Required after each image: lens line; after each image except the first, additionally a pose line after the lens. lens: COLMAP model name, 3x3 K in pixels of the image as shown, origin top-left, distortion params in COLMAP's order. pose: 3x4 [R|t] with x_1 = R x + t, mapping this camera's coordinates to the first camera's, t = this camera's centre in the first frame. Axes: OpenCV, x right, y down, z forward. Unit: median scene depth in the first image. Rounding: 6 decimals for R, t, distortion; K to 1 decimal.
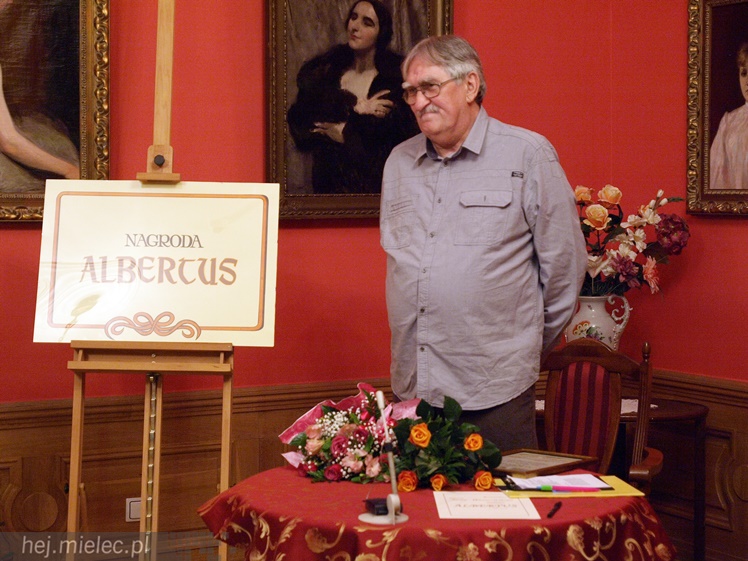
lens RADIAL K [[1459.2, 0, 355.1], [0, 1459.2, 289.0], [0, 0, 1]] dist [0.014306, 0.000000]
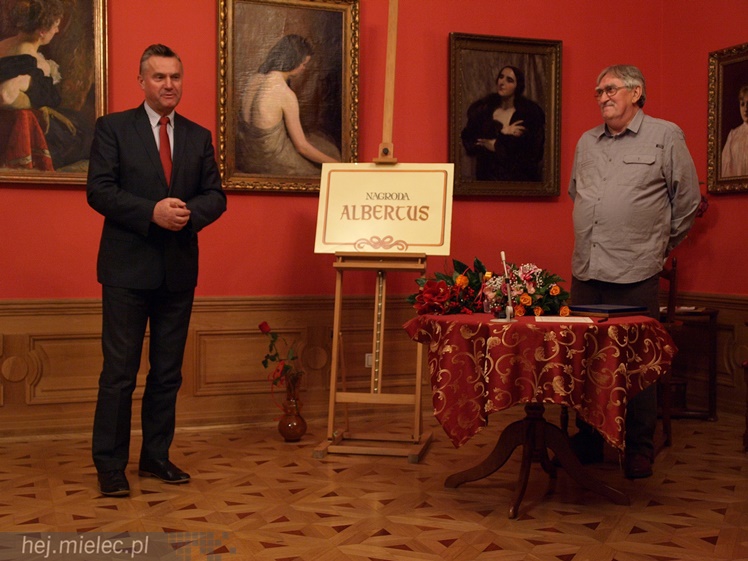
lens RADIAL K [[914.0, 0, 367.1], [0, 914.0, 274.5], [0, 0, 1]] dist [0.002789, 0.000000]
pose [[0.987377, 0.009068, -0.158127, 0.017745], [-0.010870, 0.999885, -0.010531, 0.066169], [0.158013, 0.012117, 0.987363, -0.082165]]
